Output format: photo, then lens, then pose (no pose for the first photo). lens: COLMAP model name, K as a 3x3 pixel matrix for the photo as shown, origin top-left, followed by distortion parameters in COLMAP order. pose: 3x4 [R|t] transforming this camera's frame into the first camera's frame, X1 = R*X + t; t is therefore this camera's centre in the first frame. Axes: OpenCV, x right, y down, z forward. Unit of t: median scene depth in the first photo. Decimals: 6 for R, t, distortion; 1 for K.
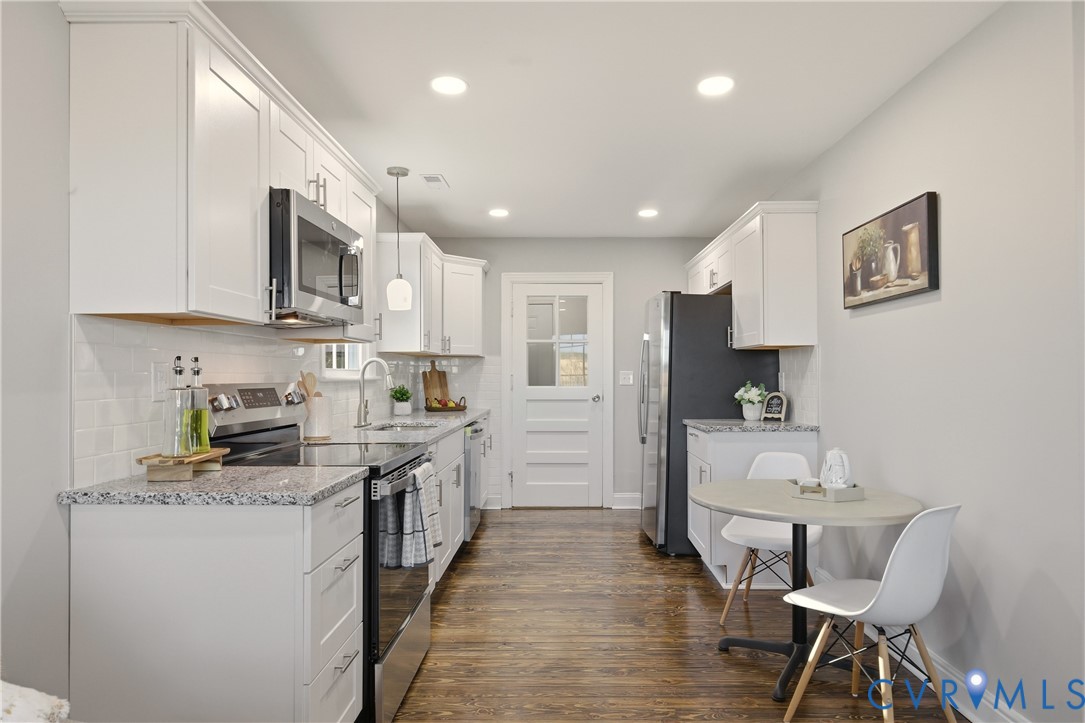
lens RADIAL K [[663.9, 0, 537.4], [0, 663.9, 364.4], [0, 0, 1]] dist [-0.002674, -0.002036]
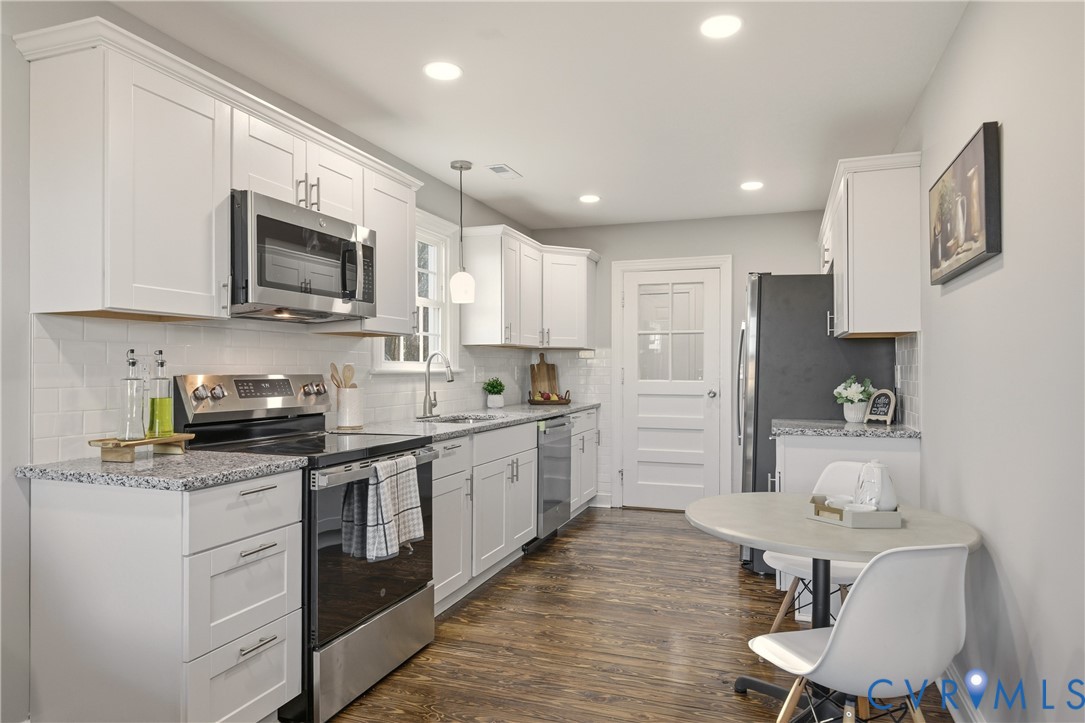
lens RADIAL K [[663.9, 0, 537.4], [0, 663.9, 364.4], [0, 0, 1]] dist [-0.002674, -0.002036]
pose [[0.947413, 0.000511, -0.320012, 0.214541], [0.002531, 0.999955, 0.009092, 0.002178], [0.320003, -0.009423, 0.947370, 0.081044]]
